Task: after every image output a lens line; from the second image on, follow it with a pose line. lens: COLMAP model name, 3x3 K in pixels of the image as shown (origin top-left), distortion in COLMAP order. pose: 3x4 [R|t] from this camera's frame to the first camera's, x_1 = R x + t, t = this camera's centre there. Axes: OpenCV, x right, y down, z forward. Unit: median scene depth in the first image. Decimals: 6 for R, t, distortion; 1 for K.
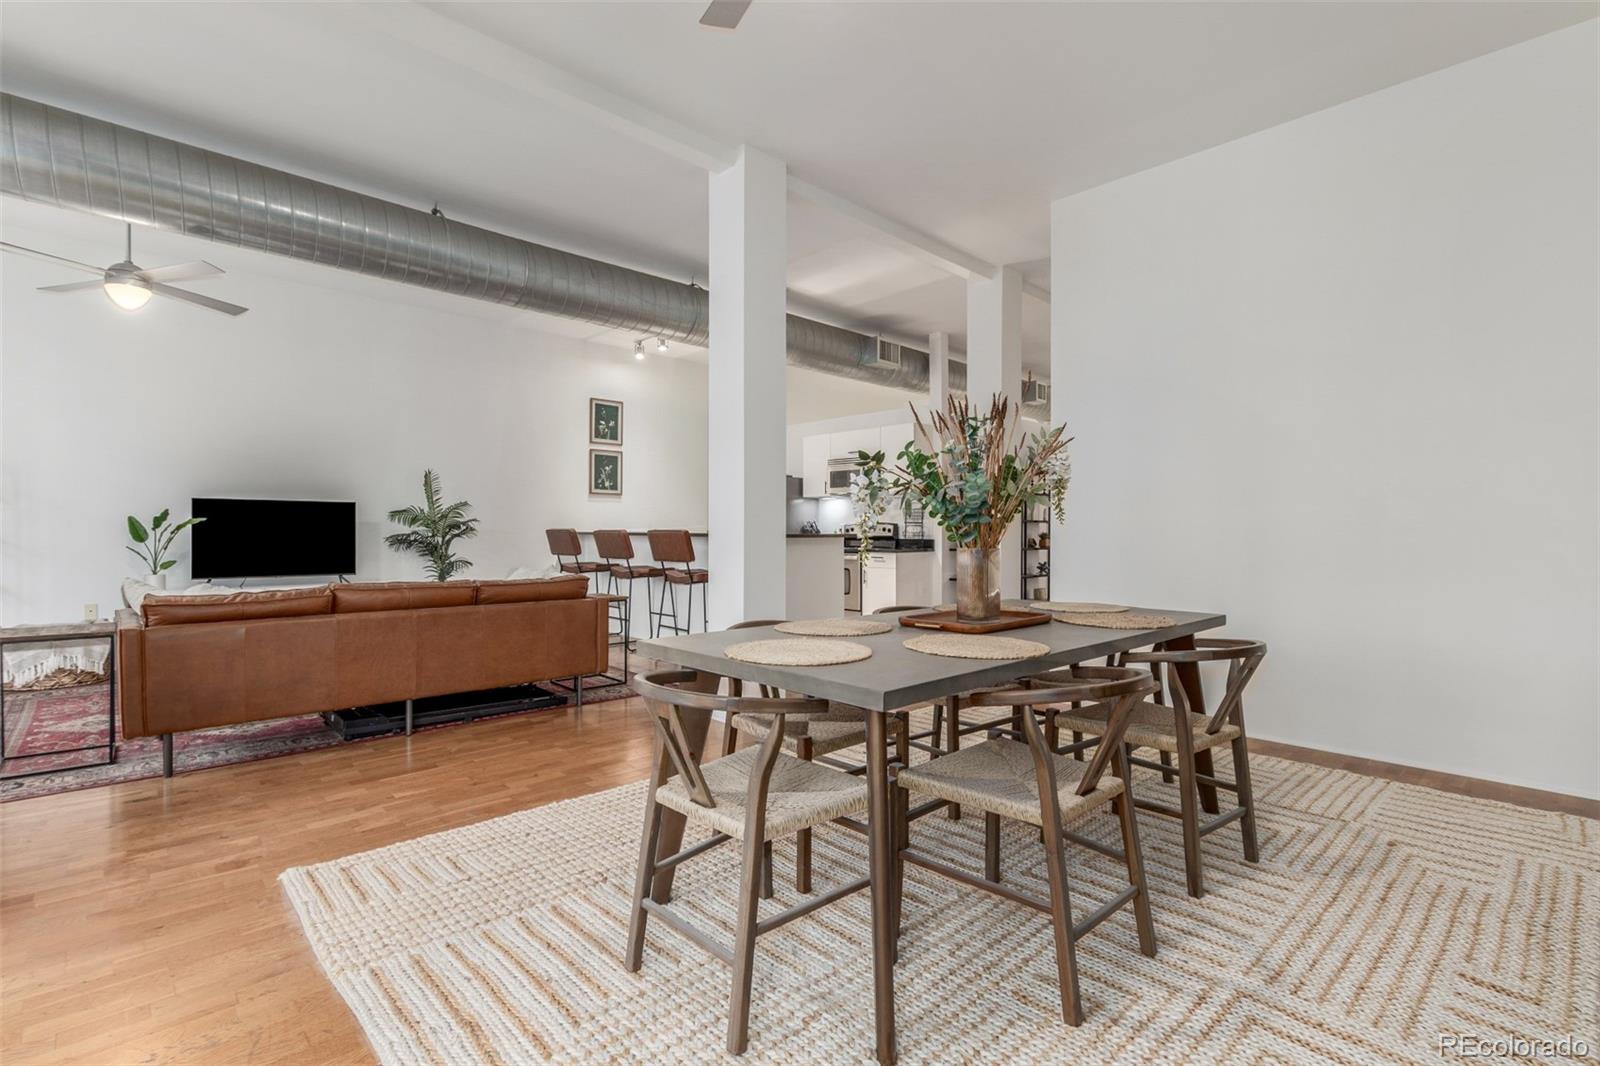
lens RADIAL K [[724.1, 0, 788.8], [0, 724.1, 539.2], [0, 0, 1]] dist [0.005466, -0.004203]
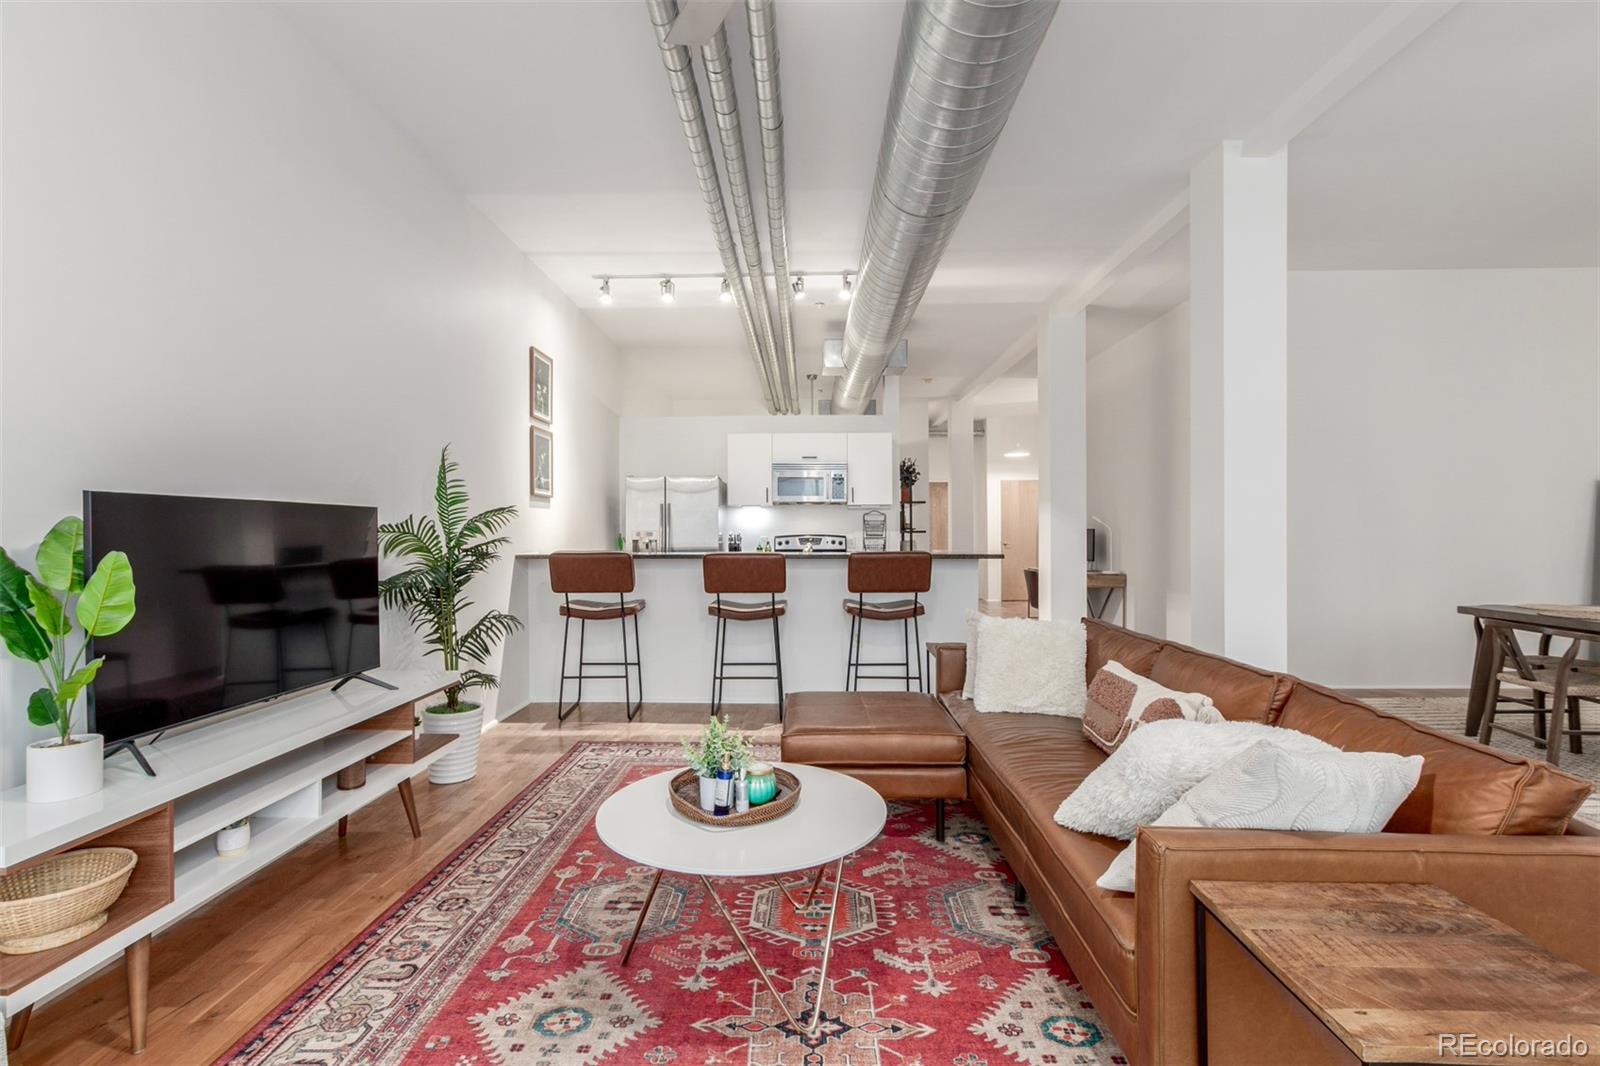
lens RADIAL K [[724.1, 0, 816.8], [0, 724.1, 527.5], [0, 0, 1]] dist [0.005466, -0.004203]
pose [[0.693111, -0.003658, 0.720821, -0.668204], [0.018511, 0.999748, -0.012727, -0.025159], [-0.720593, 0.022164, 0.693004, 0.451742]]
